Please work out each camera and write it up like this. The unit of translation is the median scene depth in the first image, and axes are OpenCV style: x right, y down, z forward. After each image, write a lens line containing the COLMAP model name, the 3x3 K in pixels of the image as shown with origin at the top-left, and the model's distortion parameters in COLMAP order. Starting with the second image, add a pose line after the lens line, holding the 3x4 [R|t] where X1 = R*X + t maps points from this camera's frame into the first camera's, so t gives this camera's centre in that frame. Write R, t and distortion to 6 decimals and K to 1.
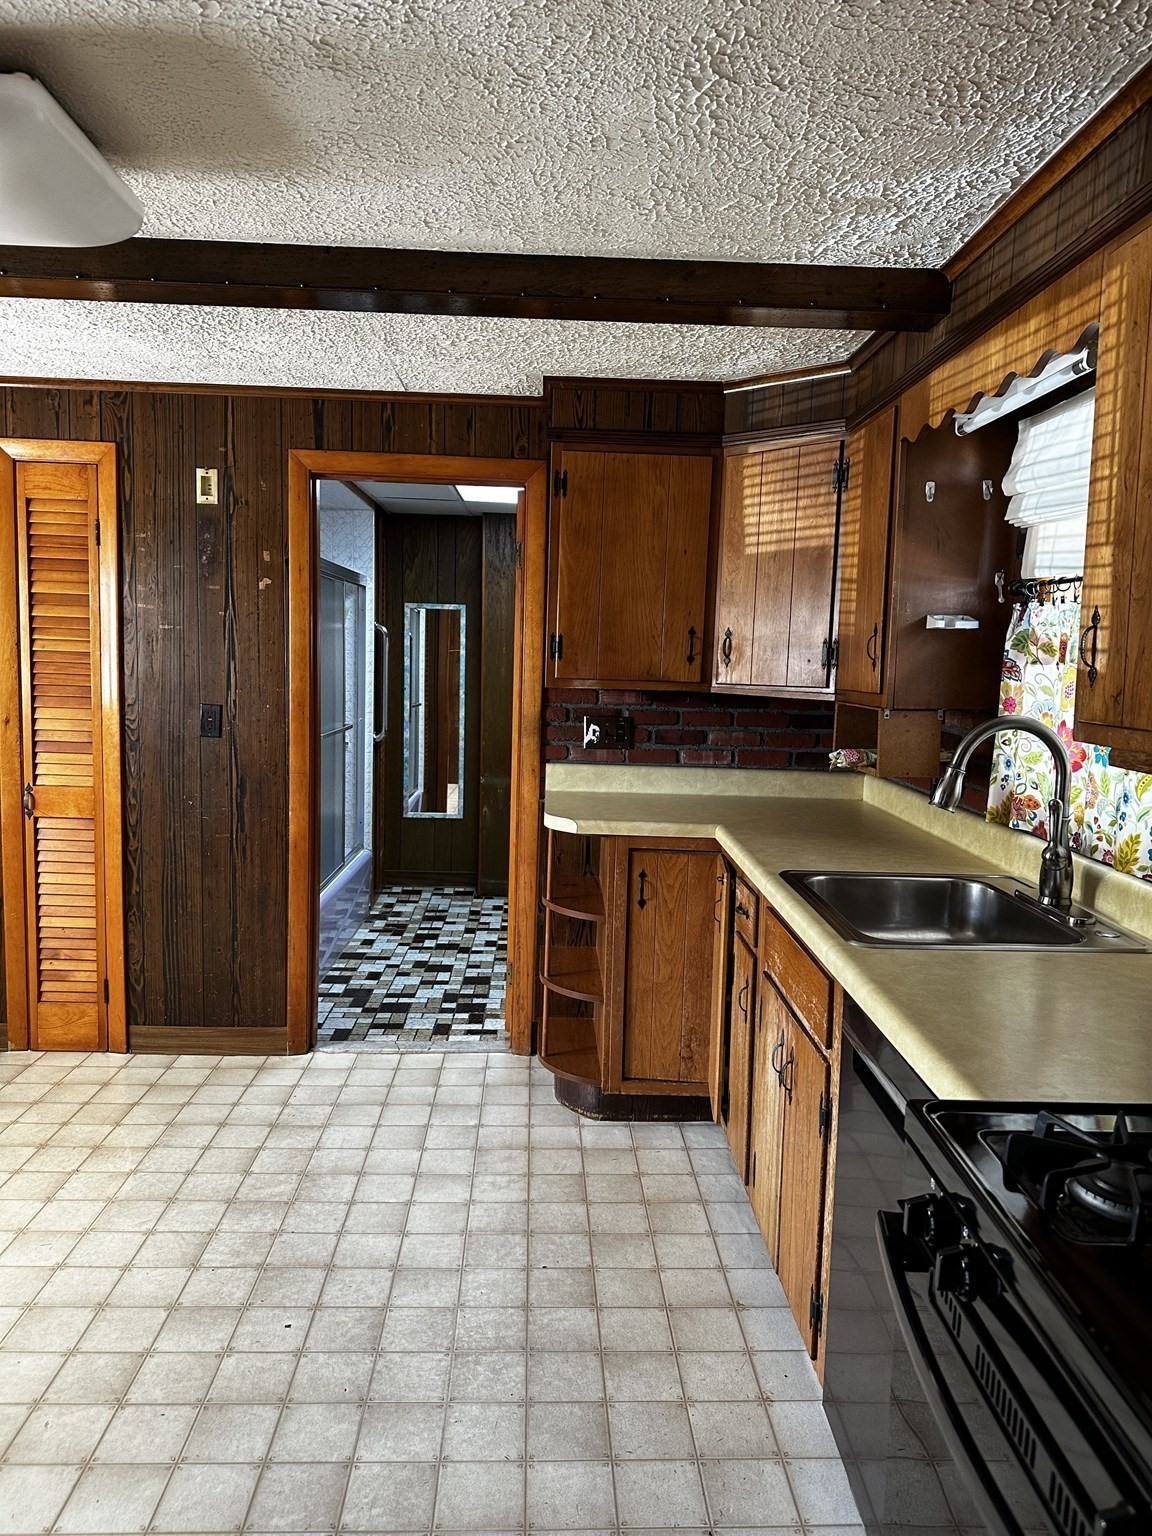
lens RADIAL K [[1083.4, 0, 590.4], [0, 1083.4, 756.5], [0, 0, 1]] dist [0.067889, -0.092536]
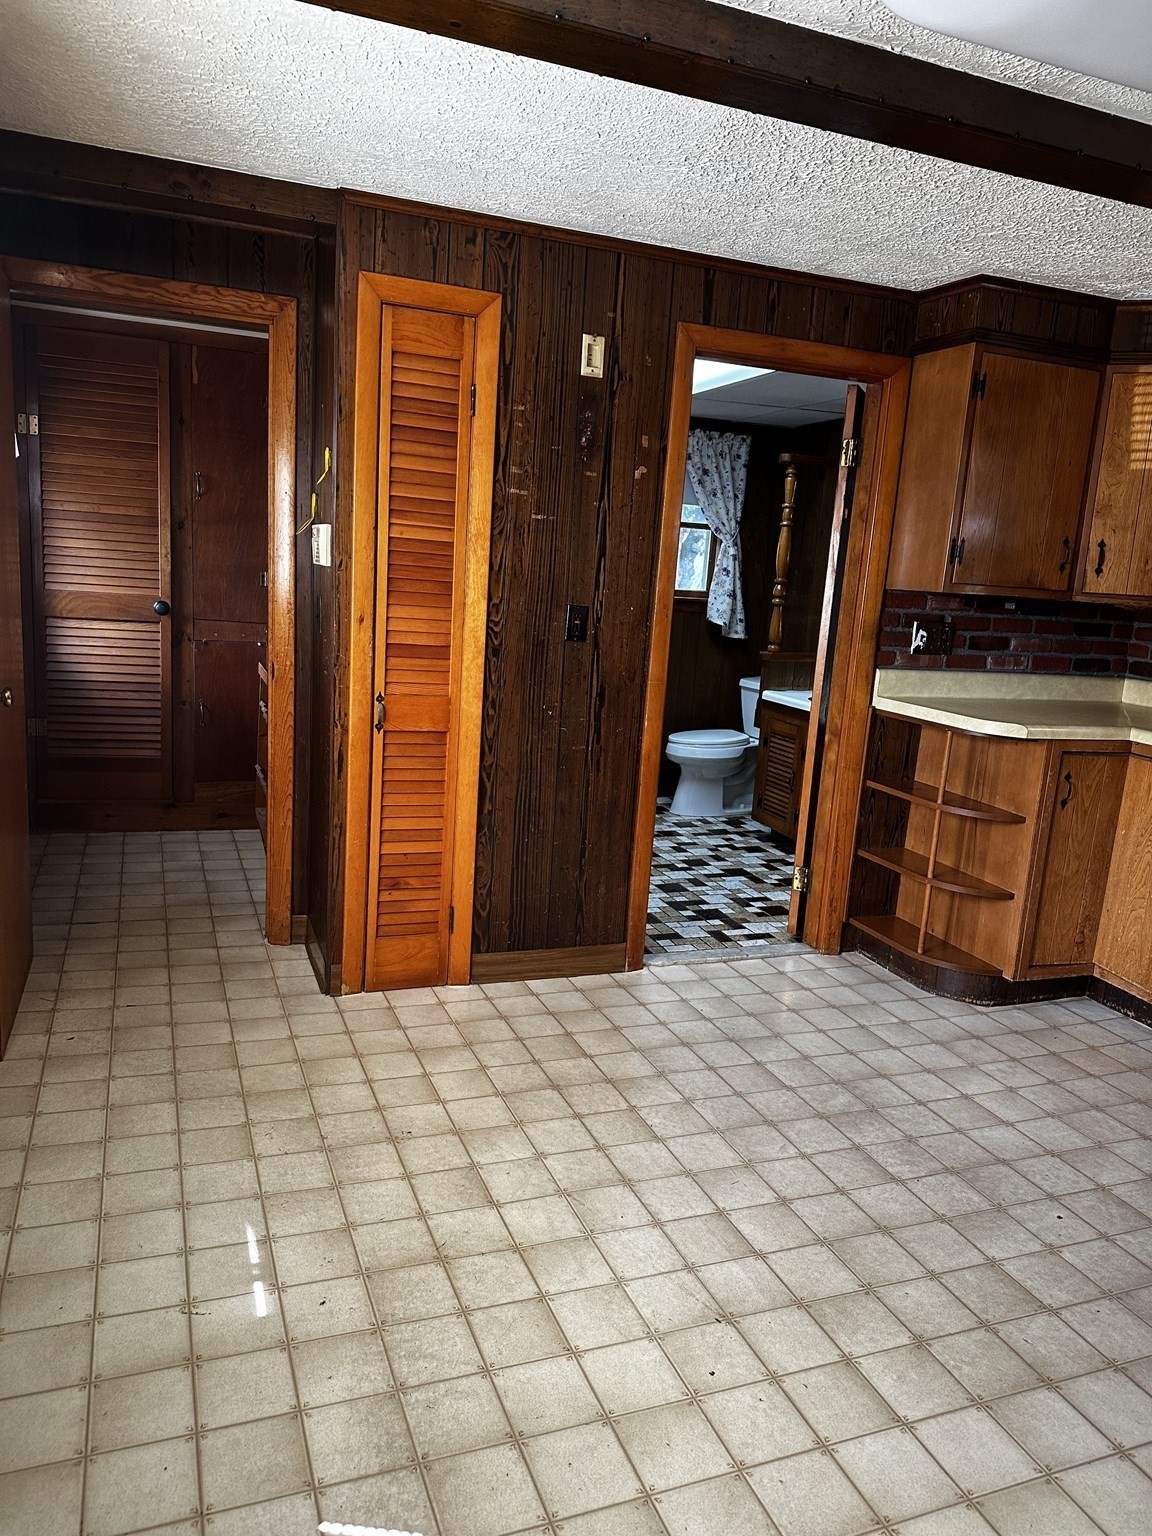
lens RADIAL K [[1083.4, 0, 569.0], [0, 1083.4, 769.9], [0, 0, 1]] dist [0.067889, -0.092536]
pose [[0.947704, -0.028565, 0.317871, -0.696855], [-0.004965, 0.994547, 0.104175, -0.005151], [-0.319113, -0.100305, 0.942394, 0.142936]]
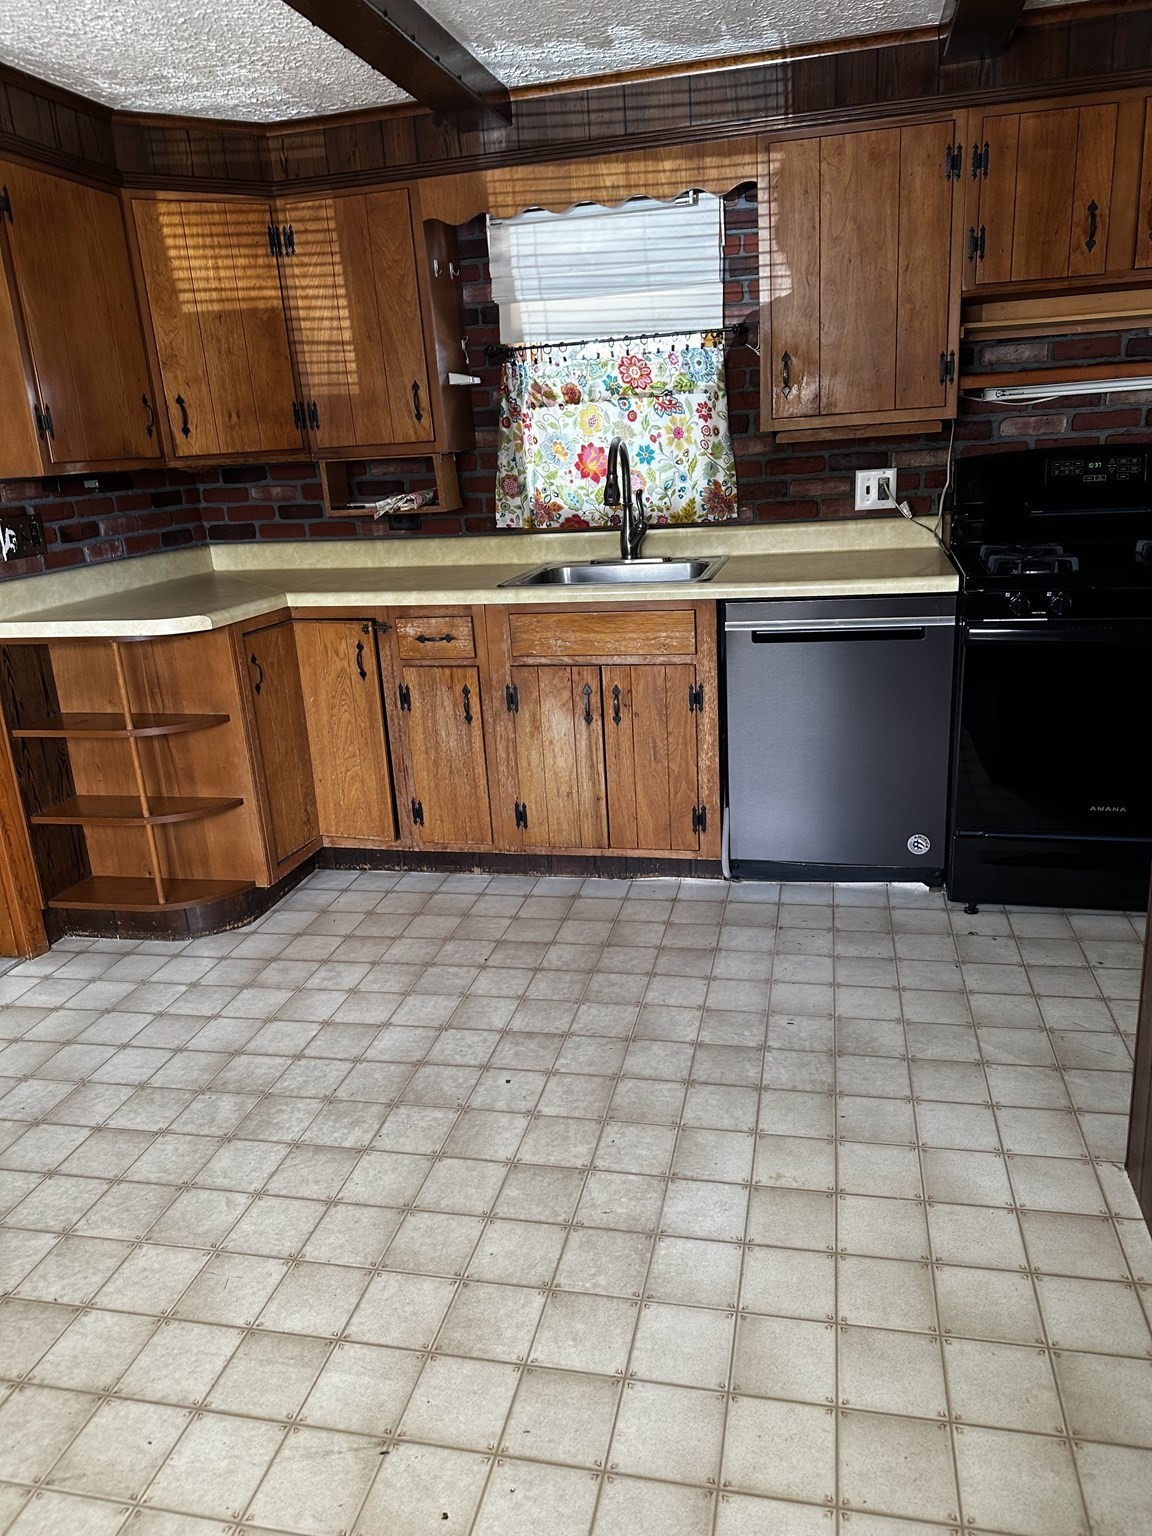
lens RADIAL K [[1083.4, 0, 577.9], [0, 1083.4, 758.4], [0, 0, 1]] dist [0.067889, -0.092536]
pose [[0.256053, -0.318599, 0.912651, -0.742308], [0.161488, 0.944956, 0.284569, -0.034936], [-0.953078, 0.074517, 0.293409, 0.411257]]
